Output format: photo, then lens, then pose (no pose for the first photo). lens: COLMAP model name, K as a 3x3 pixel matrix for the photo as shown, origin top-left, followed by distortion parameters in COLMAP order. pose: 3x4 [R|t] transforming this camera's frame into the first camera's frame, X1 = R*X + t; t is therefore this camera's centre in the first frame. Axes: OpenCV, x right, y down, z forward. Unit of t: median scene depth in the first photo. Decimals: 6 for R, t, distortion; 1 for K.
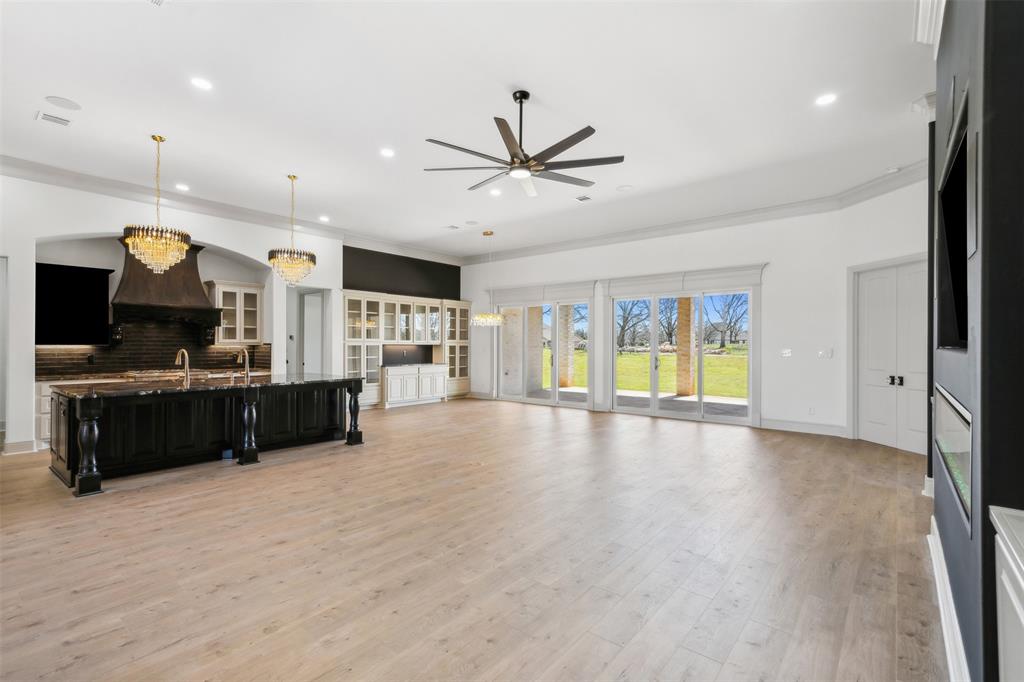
lens RADIAL K [[469.6, 0, 514.9], [0, 469.6, 339.9], [0, 0, 1]] dist [-0.002215, 0.000957]
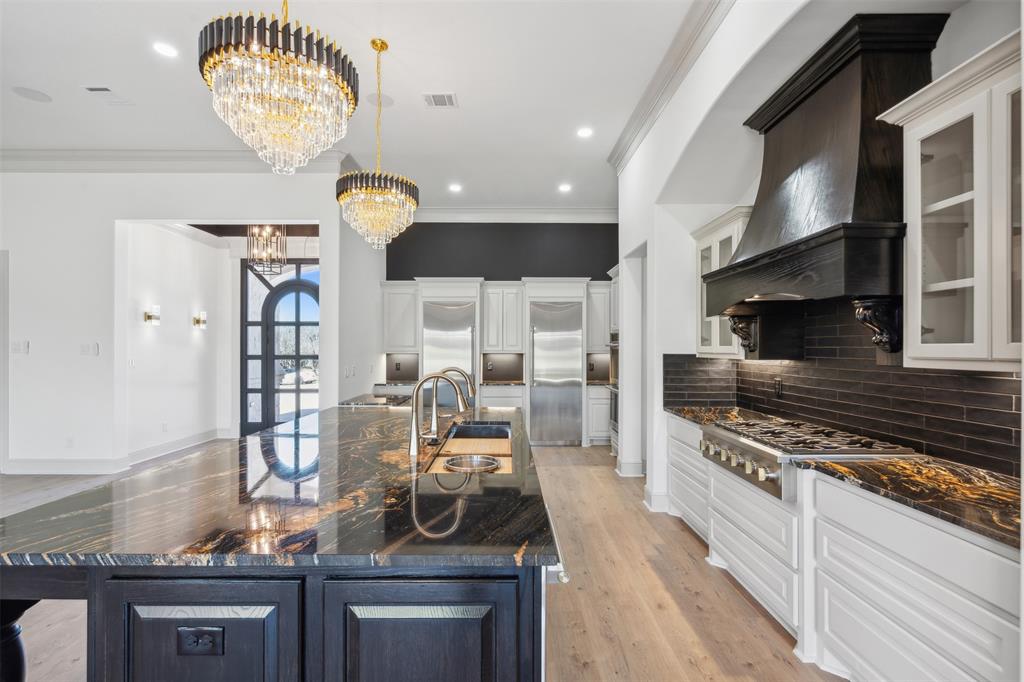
lens RADIAL K [[469.6, 0, 500.4], [0, 469.6, 347.7], [0, 0, 1]] dist [-0.002215, 0.000957]
pose [[-0.780138, -0.007593, -0.625562, -0.301194], [-0.002223, 0.999954, -0.009364, 0.002986], [0.625604, -0.005915, -0.780118, 1.015018]]
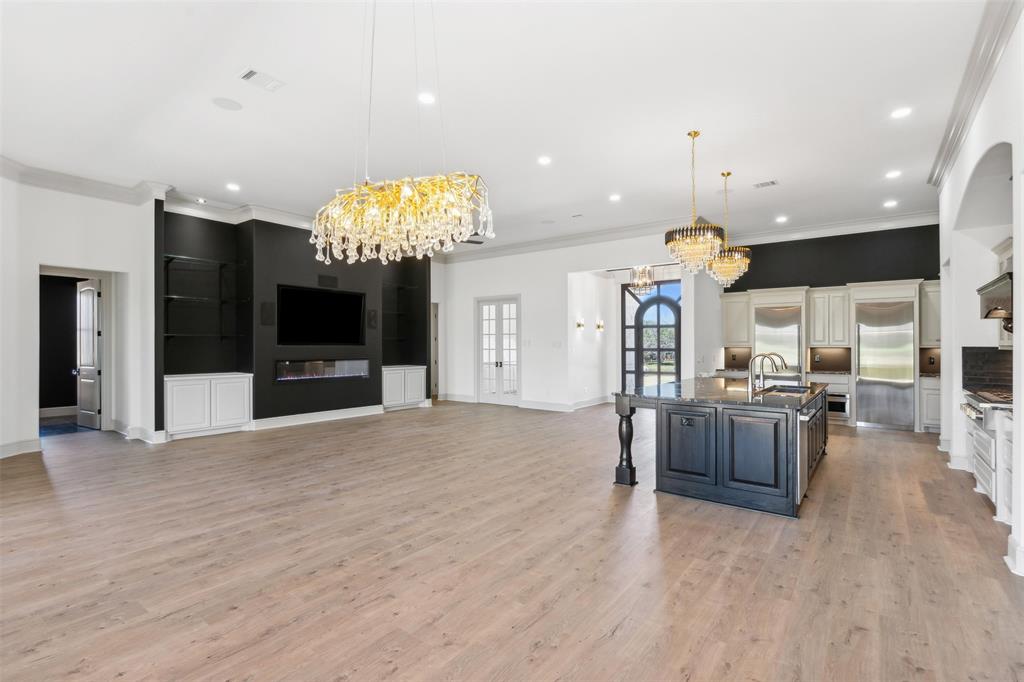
lens RADIAL K [[469.6, 0, 516.8], [0, 469.6, 343.1], [0, 0, 1]] dist [-0.002215, 0.000957]
pose [[-0.999077, -0.004776, -0.042687, -0.109933], [-0.004433, 0.999957, -0.008122, 0.007865], [0.042724, -0.007925, -0.999055, 1.355579]]
